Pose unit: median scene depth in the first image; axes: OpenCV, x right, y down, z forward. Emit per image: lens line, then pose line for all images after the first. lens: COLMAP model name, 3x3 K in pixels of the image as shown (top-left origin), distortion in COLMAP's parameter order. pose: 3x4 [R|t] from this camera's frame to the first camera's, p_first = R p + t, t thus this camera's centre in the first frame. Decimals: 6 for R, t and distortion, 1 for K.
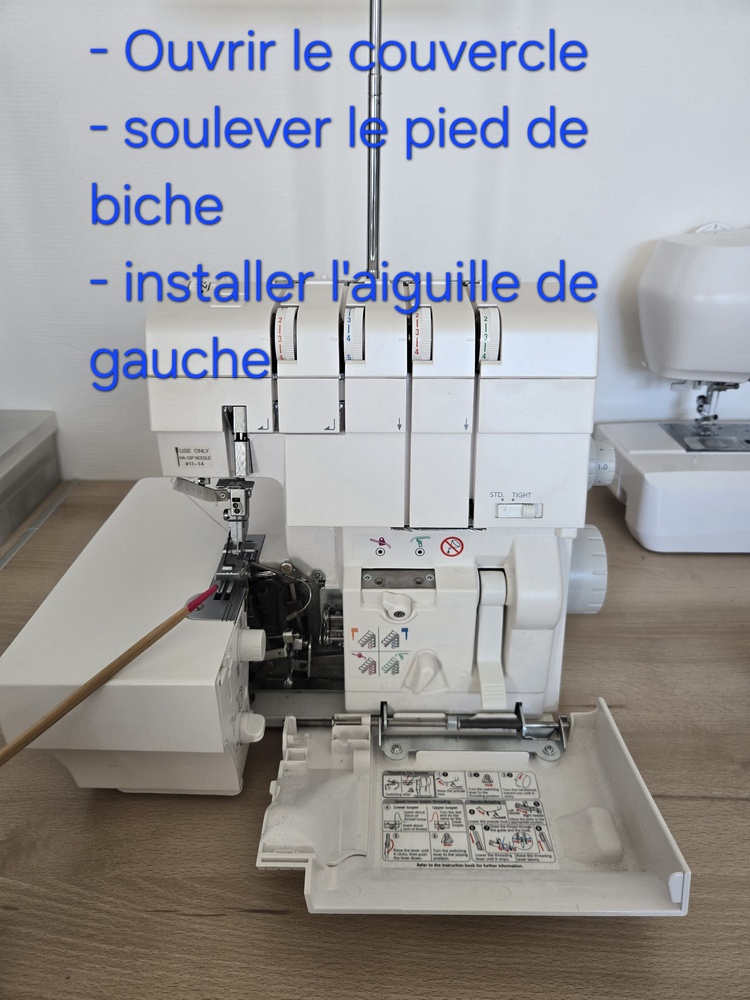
lens RADIAL K [[680.4, 0, 378.0], [0, 680.4, 497.8], [0, 0, 1]] dist [0.034067, -0.044991]
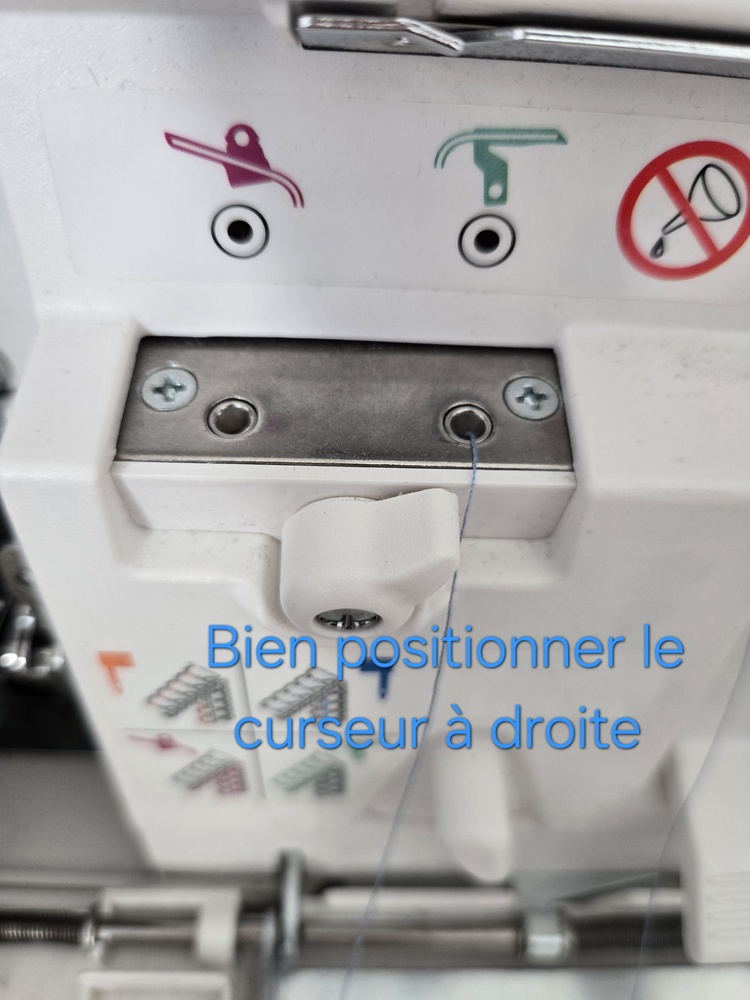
lens RADIAL K [[769.1, 0, 375.0], [0, 769.1, 500.0], [0, 0, 1]] dist [-0.076121, 0.004392]
pose [[0.998849, 0.021067, 0.043097, 0.028253], [-0.032881, 0.954830, 0.295328, 0.084482], [-0.034928, -0.296405, 0.954424, 0.795061]]
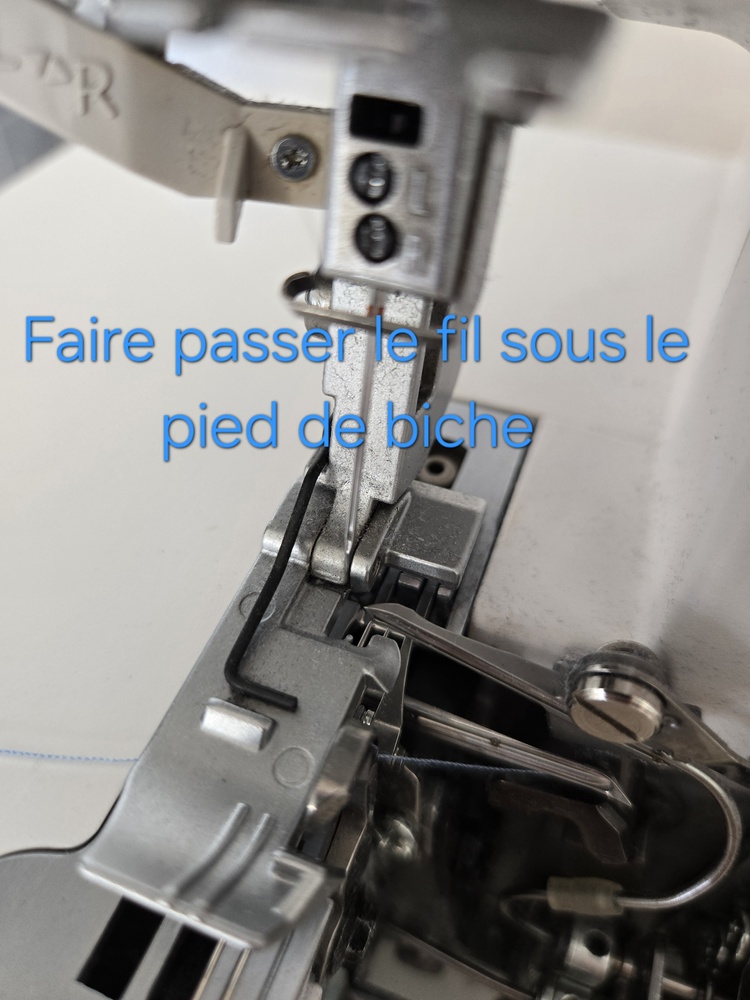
lens RADIAL K [[769.1, 0, 375.0], [0, 769.1, 500.0], [0, 0, 1]] dist [-0.076121, 0.004392]
pose [[0.934862, 0.266349, -0.234715, -0.166373], [-0.155888, 0.901981, 0.402652, -0.004713], [0.318954, -0.339835, 0.884749, 0.865617]]
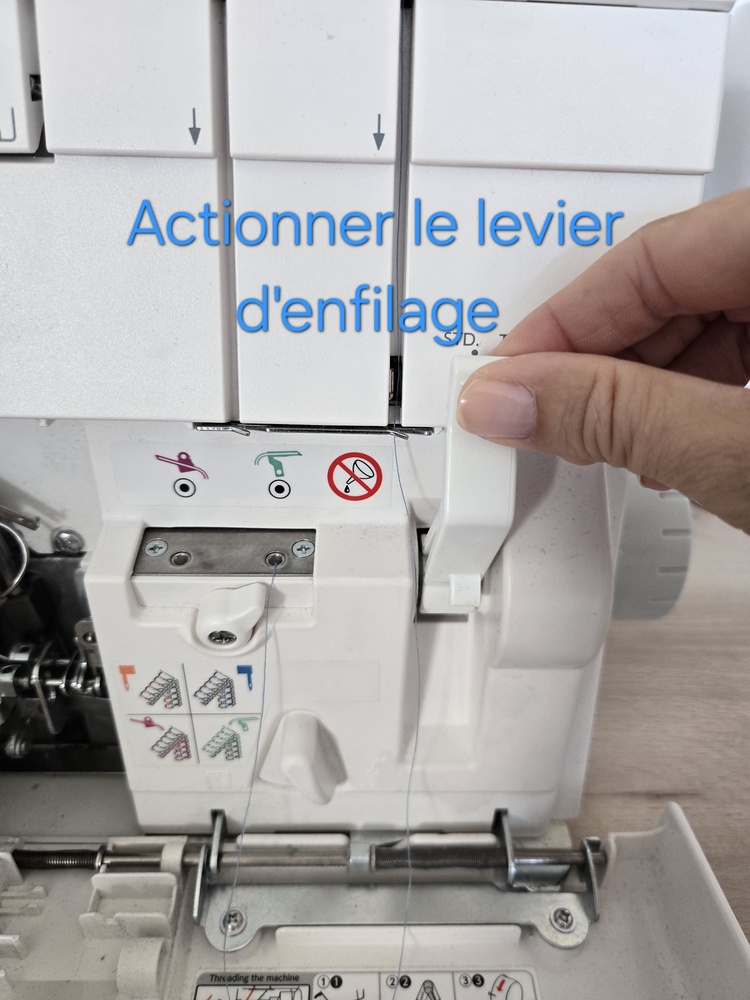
lens RADIAL K [[713.7, 0, 381.6], [0, 713.7, 503.4], [0, 0, 1]] dist [-0.012174, -0.007191]
pose [[0.999145, 0.009687, 0.040180, 0.105282], [-0.012195, 0.997960, 0.062663, 0.059000], [-0.039491, -0.063100, 0.997226, 0.545797]]
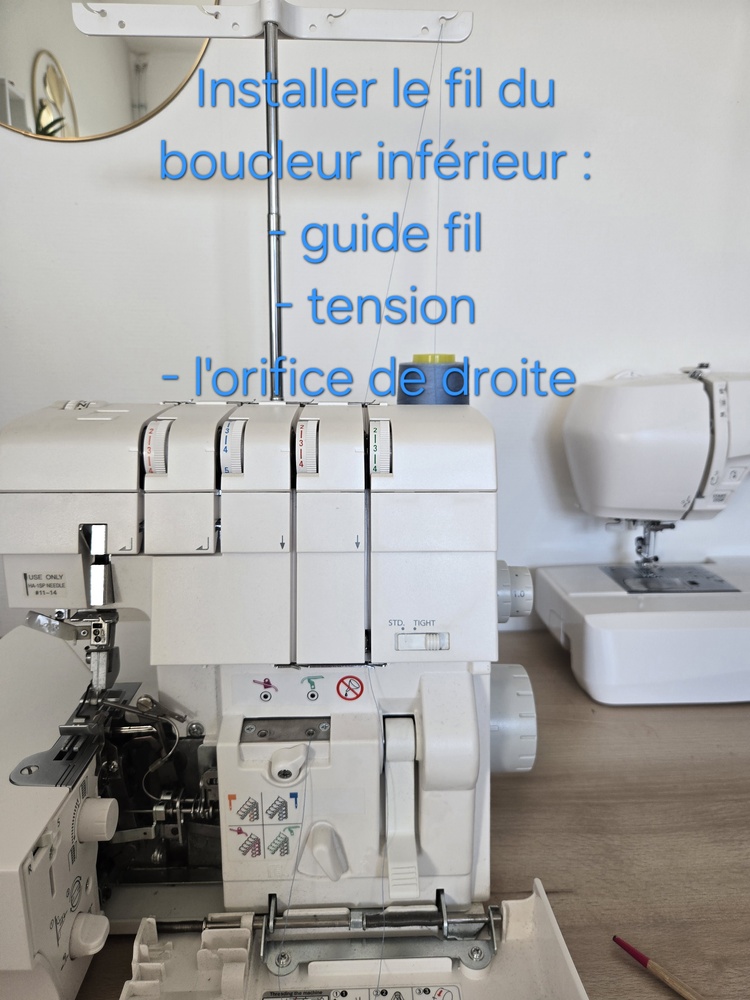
lens RADIAL K [[680.4, 0, 378.0], [0, 680.4, 497.8], [0, 0, 1]] dist [0.034067, -0.044991]
pose [[0.999010, -0.006613, 0.043992, 0.105422], [0.017172, 0.969574, -0.244194, 0.048616], [-0.041038, 0.244708, 0.968728, 0.107607]]
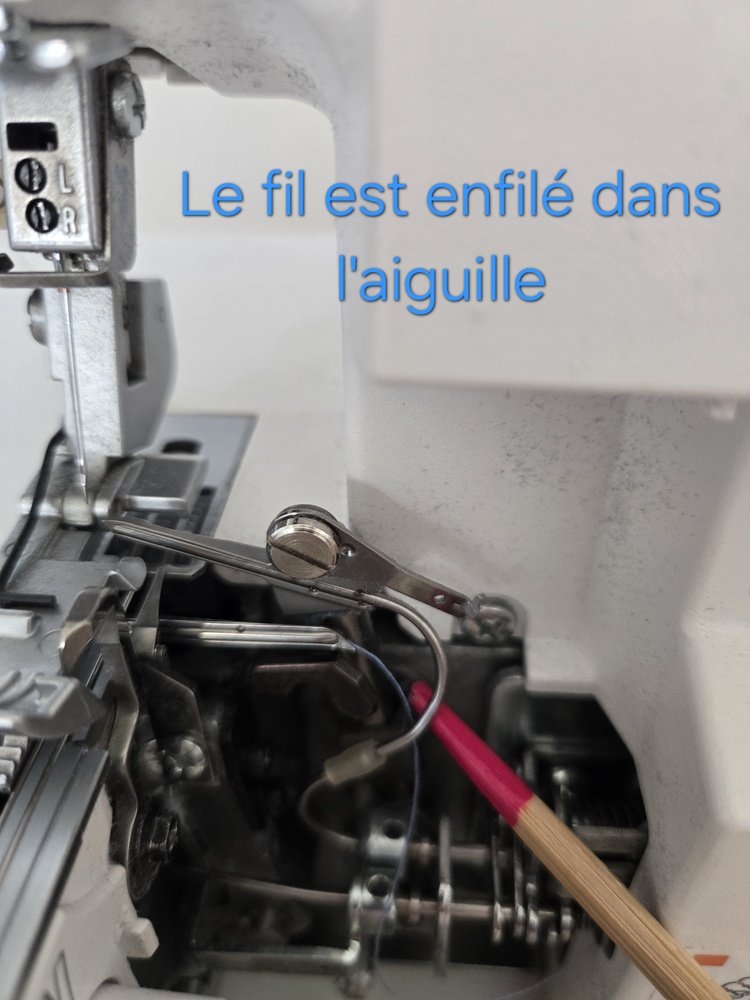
lens RADIAL K [[755.1, 0, 377.0], [0, 755.1, 493.8], [0, 0, 1]] dist [-0.064821, -0.002124]
pose [[0.998003, 0.033498, -0.053554, -0.117506], [-0.023238, 0.983051, 0.181852, 0.035515], [0.058738, -0.180244, 0.981867, 0.810819]]
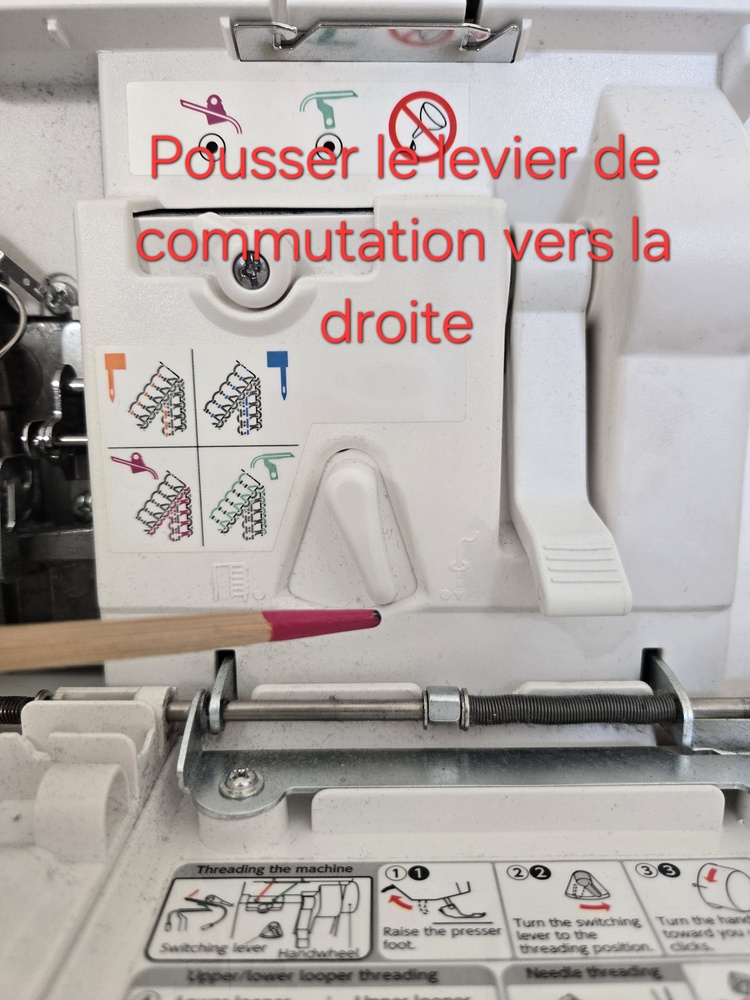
lens RADIAL K [[713.7, 0, 381.6], [0, 713.7, 503.4], [0, 0, 1]] dist [-0.012174, -0.007191]
pose [[0.999875, -0.004268, 0.015211, 0.080253], [0.008446, 0.958097, -0.286320, 0.344446], [-0.013352, 0.286413, 0.958013, 0.697753]]
